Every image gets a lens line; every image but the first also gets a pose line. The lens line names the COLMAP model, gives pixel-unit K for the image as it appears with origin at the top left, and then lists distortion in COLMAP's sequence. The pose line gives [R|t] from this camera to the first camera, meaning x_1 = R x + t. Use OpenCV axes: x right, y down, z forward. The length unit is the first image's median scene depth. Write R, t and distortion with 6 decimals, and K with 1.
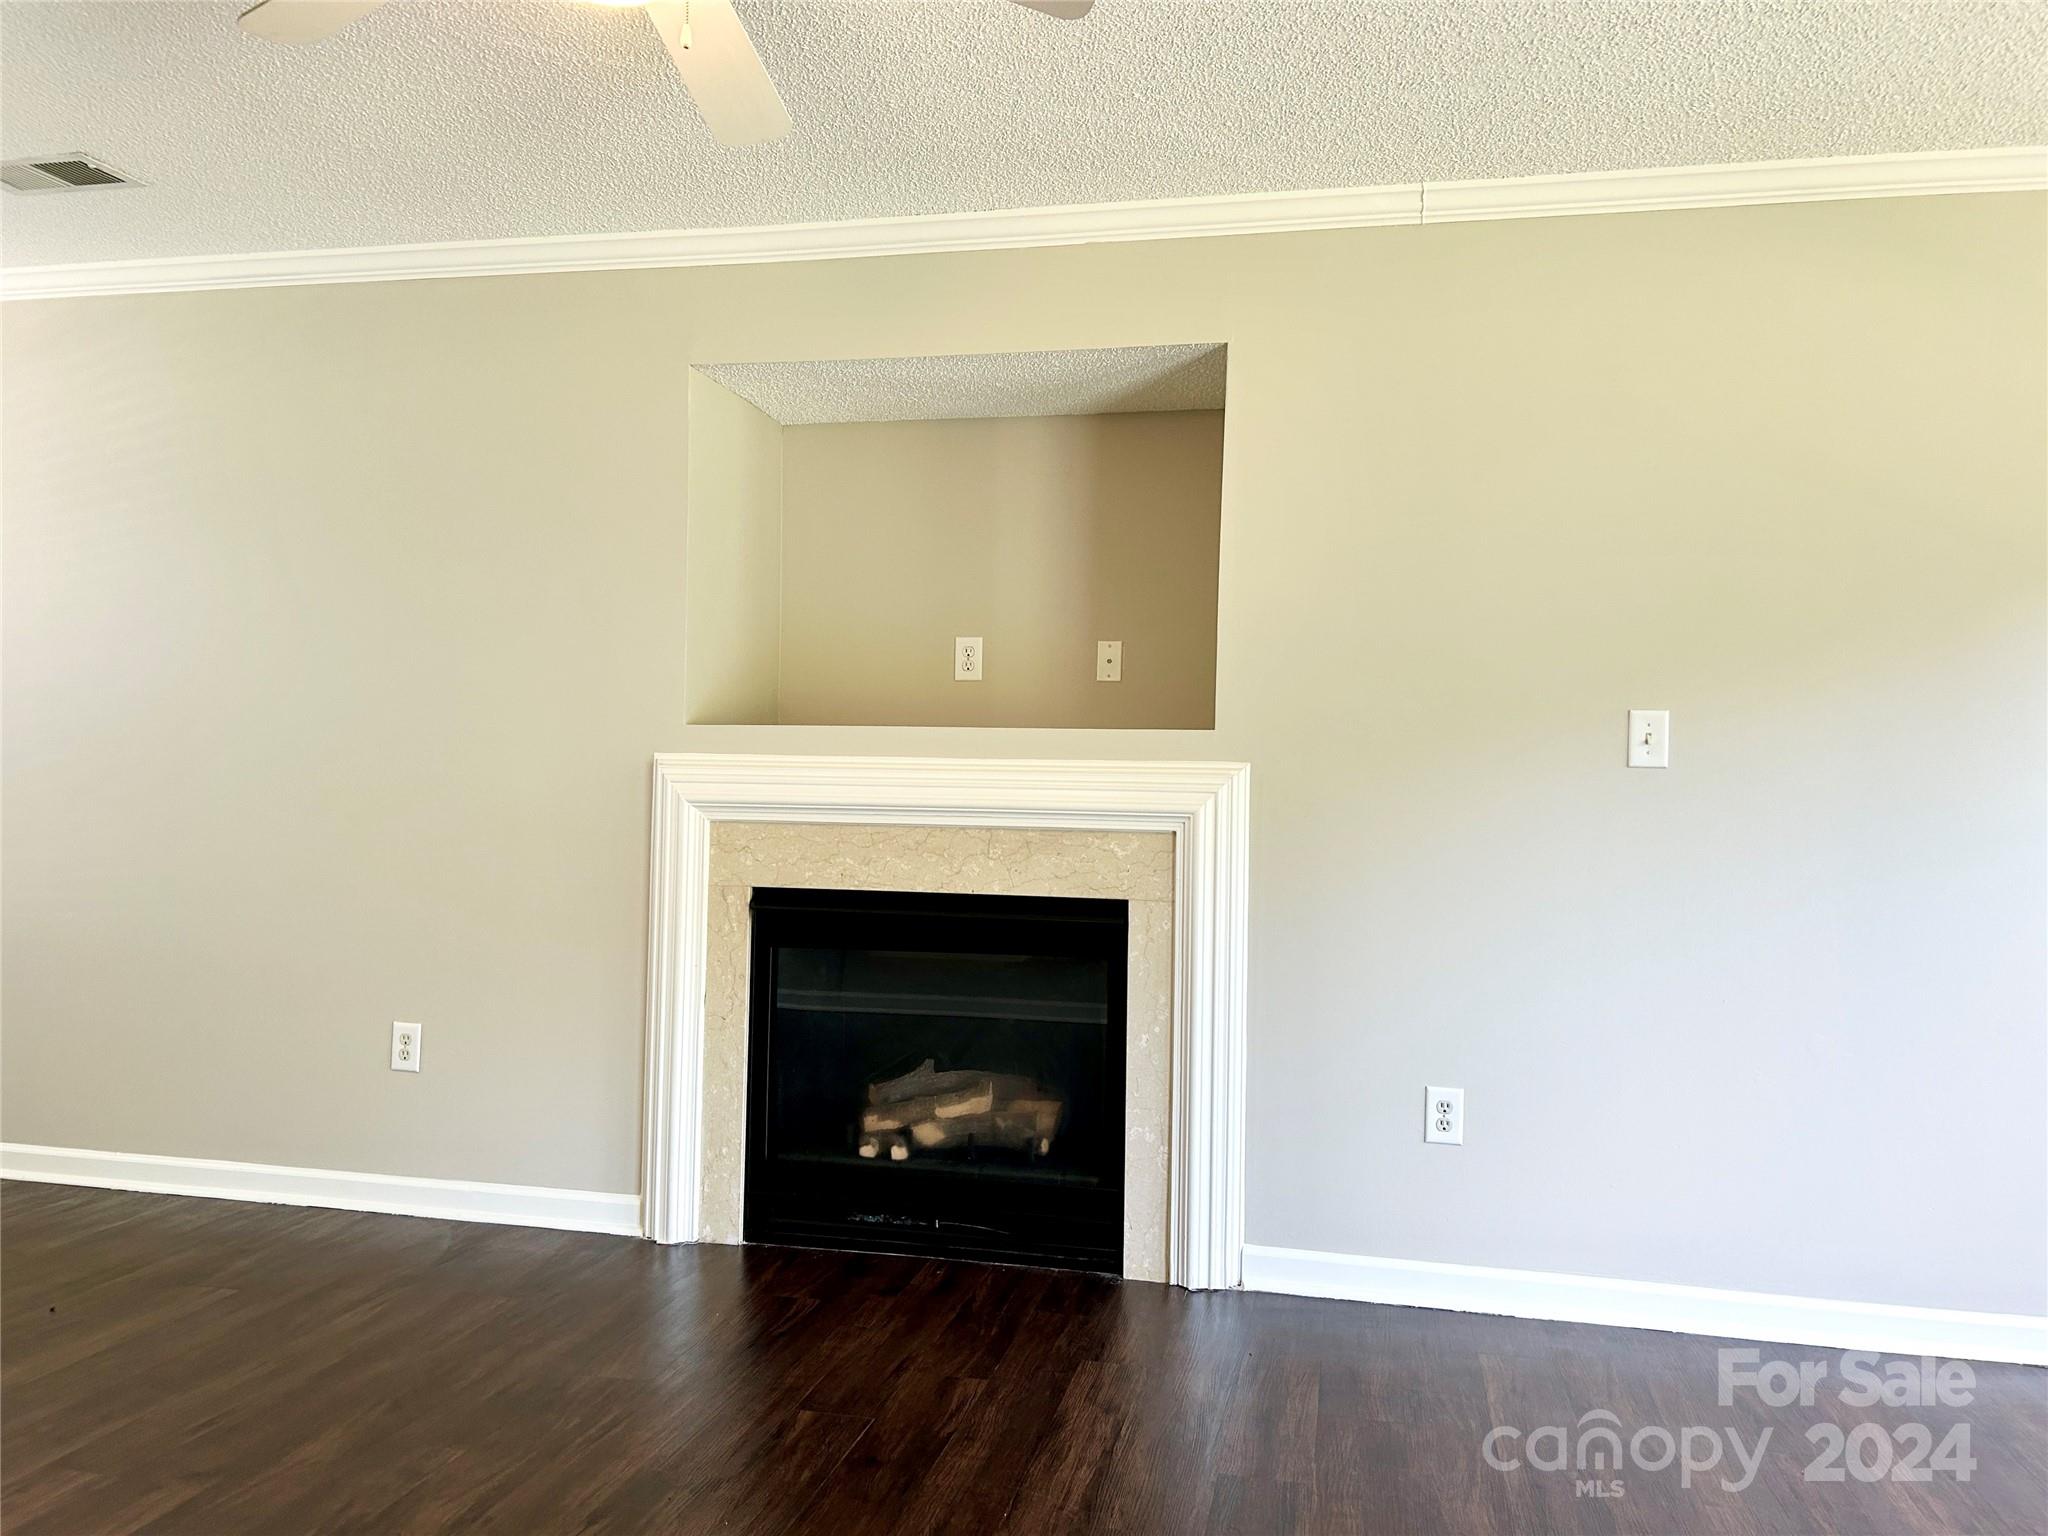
lens RADIAL K [[1549.4, 0, 1025.3], [0, 1549.4, 778.1], [0, 0, 1]] dist [0.069293, -0.080216]
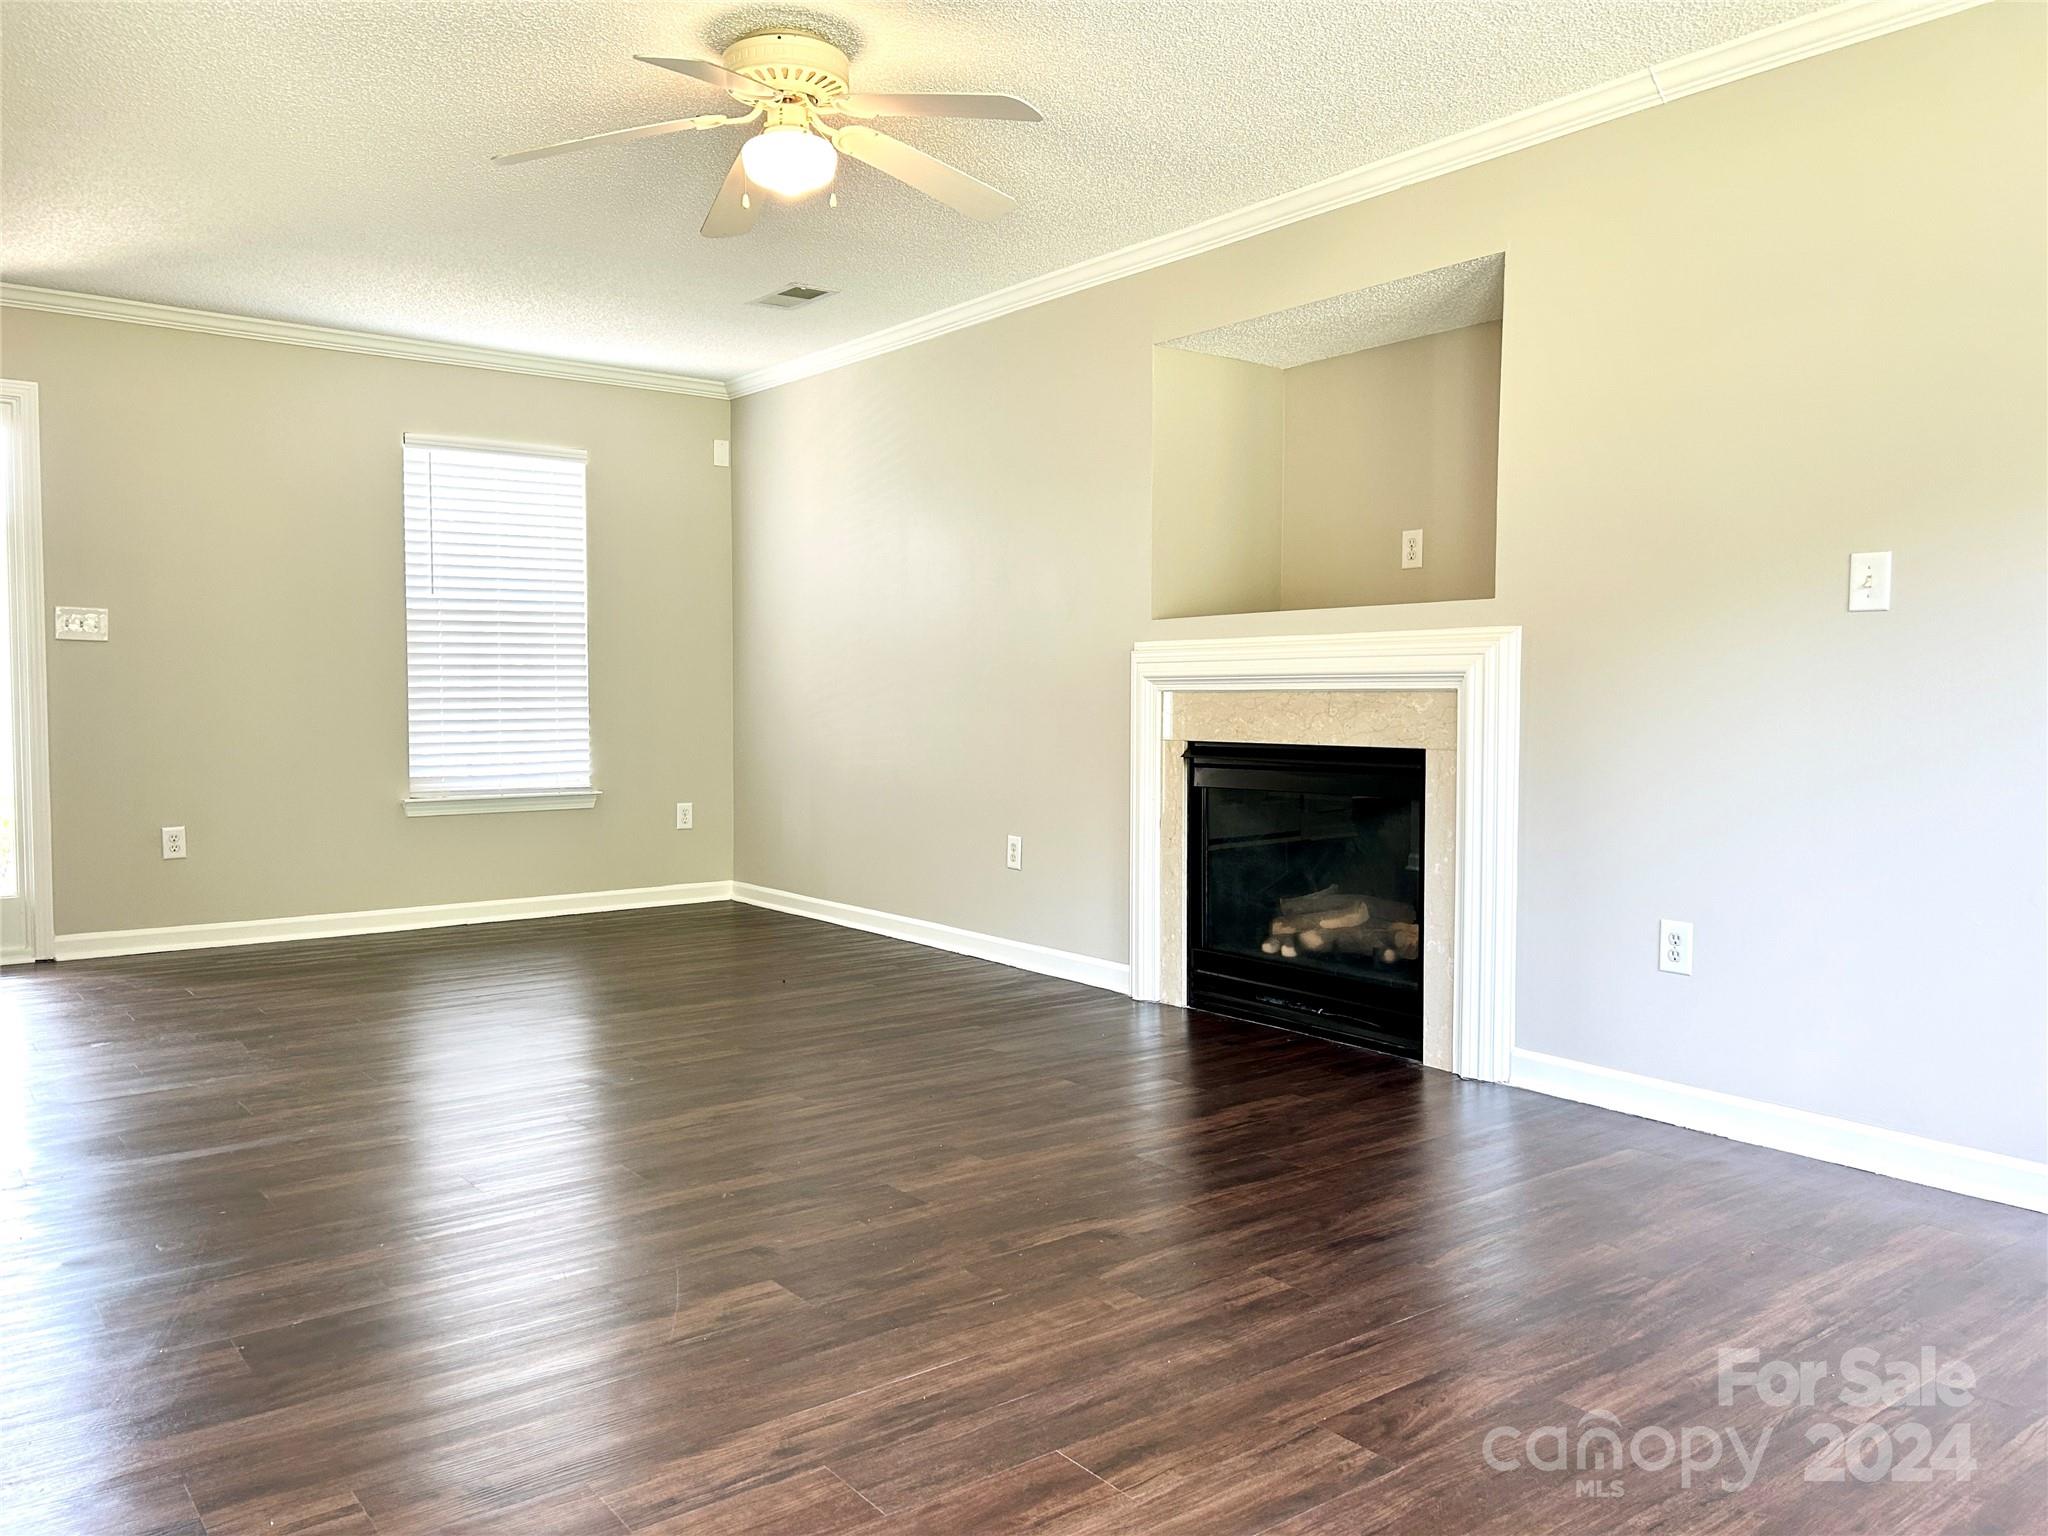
lens RADIAL K [[1549.4, 0, 1012.1], [0, 1549.4, 769.9], [0, 0, 1]] dist [0.069293, -0.080216]
pose [[0.765228, 0.011885, -0.643649, 0.560836], [0.021082, 0.998831, 0.043507, 0.034904], [0.643414, -0.046862, 0.764083, -0.099998]]
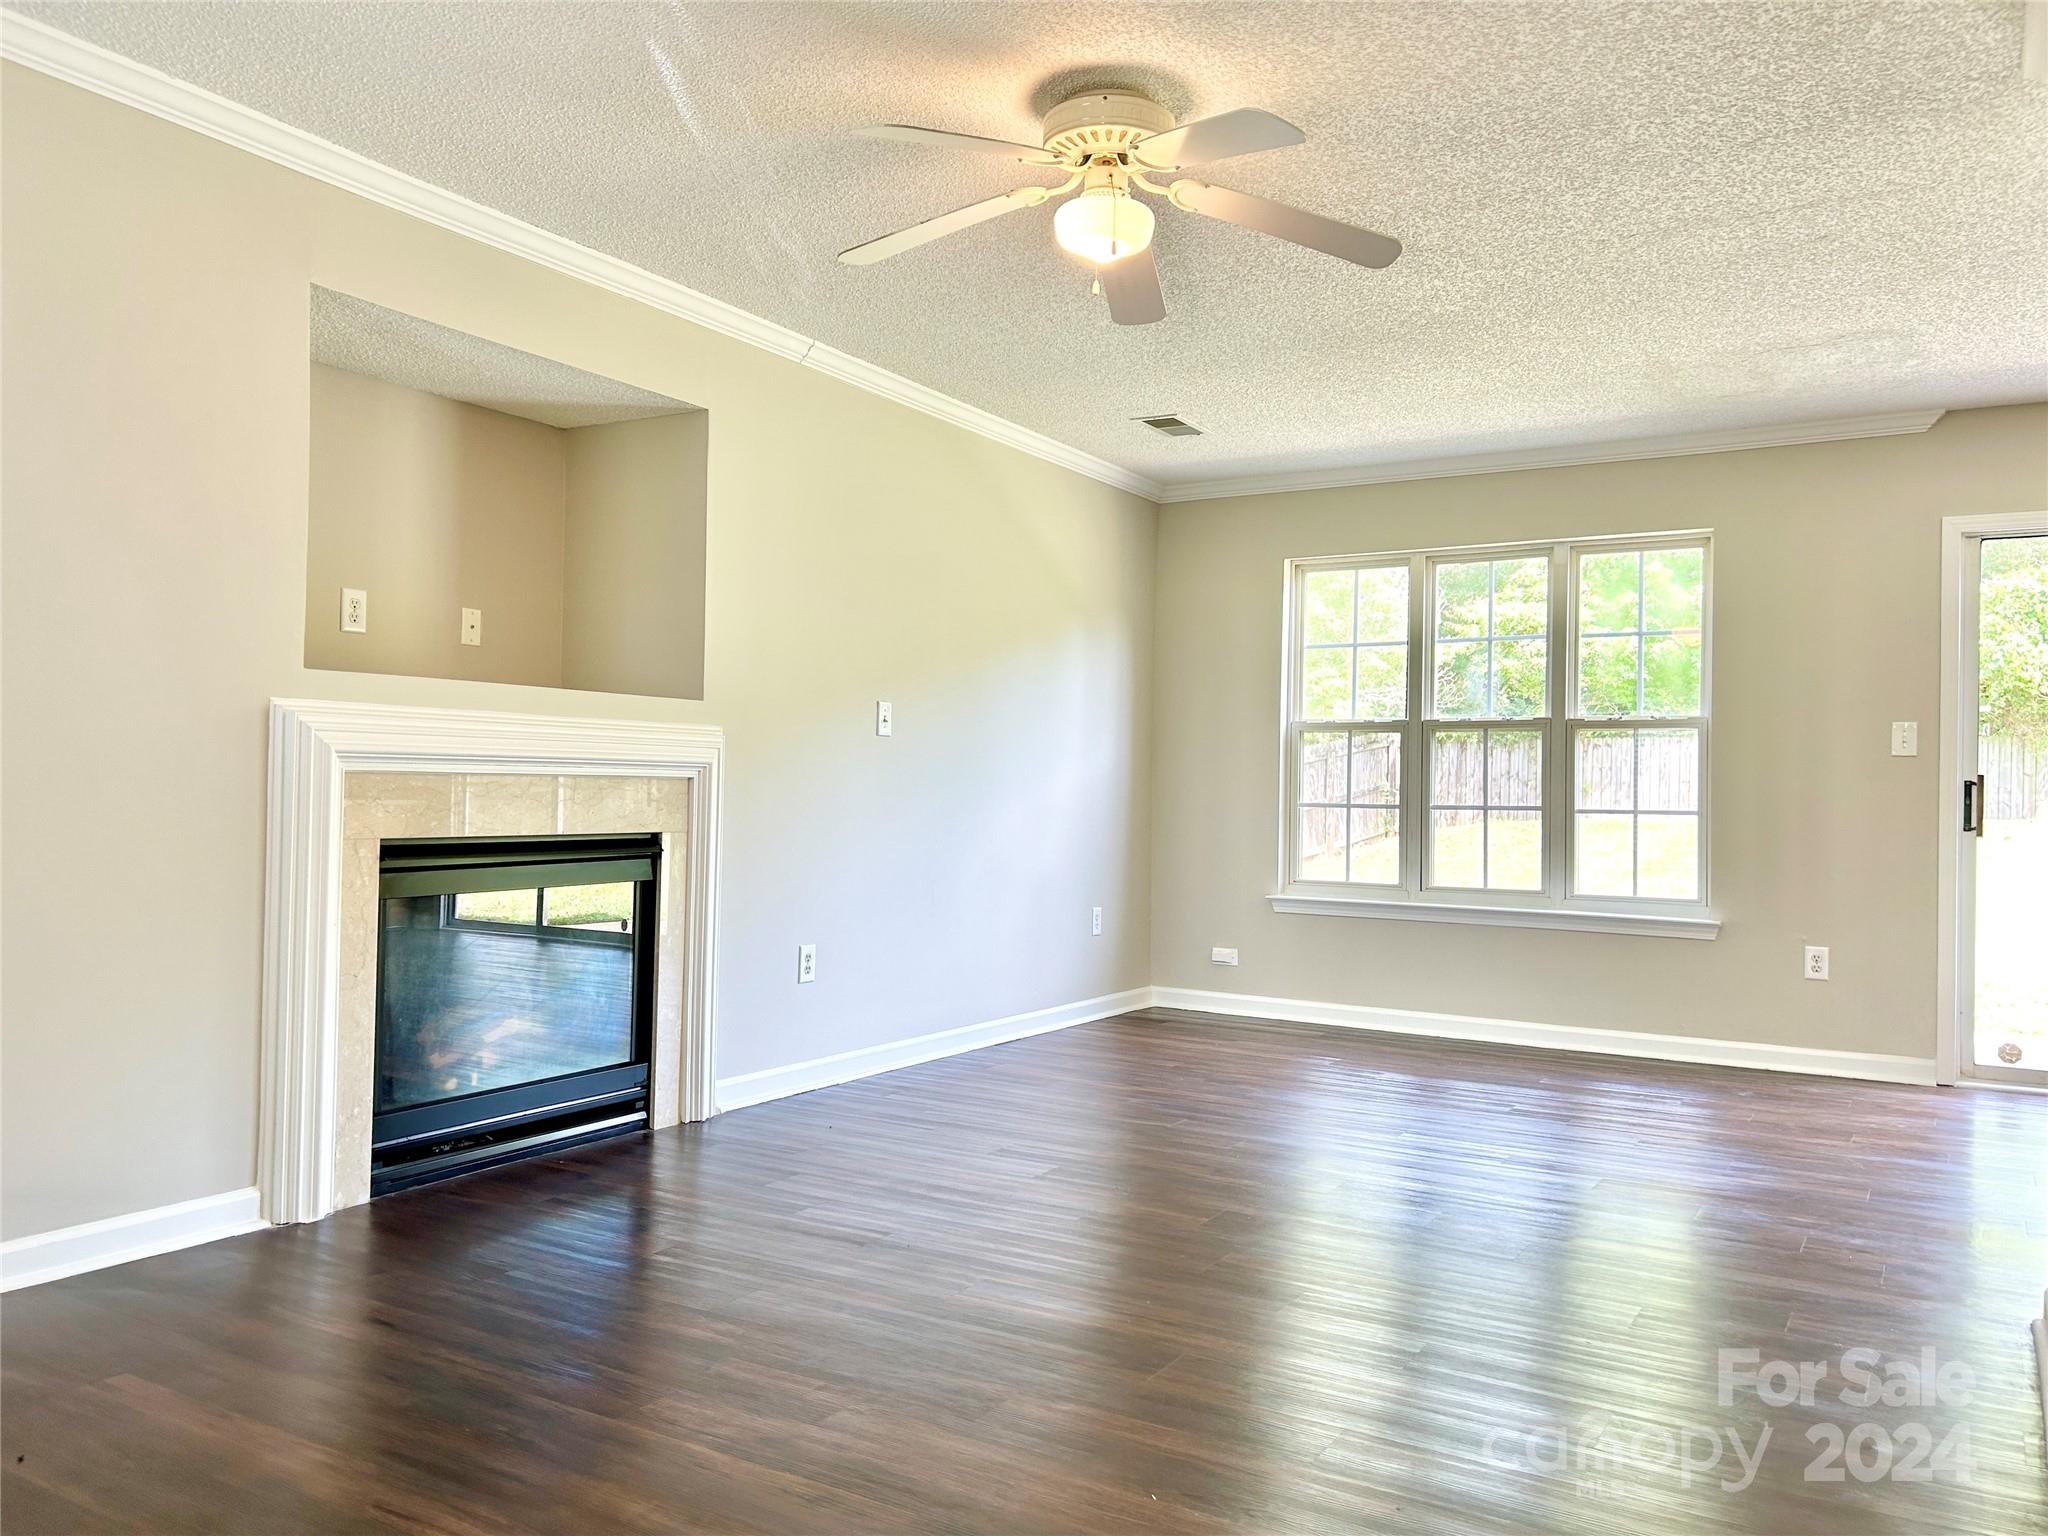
lens RADIAL K [[1549.4, 0, 1020.4], [0, 1549.4, 777.7], [0, 0, 1]] dist [0.069293, -0.080216]
pose [[0.312677, -0.009076, 0.949816, -1.004650], [-0.020787, 0.999649, 0.016395, 0.006765], [-0.949632, -0.024870, 0.312379, 0.311625]]
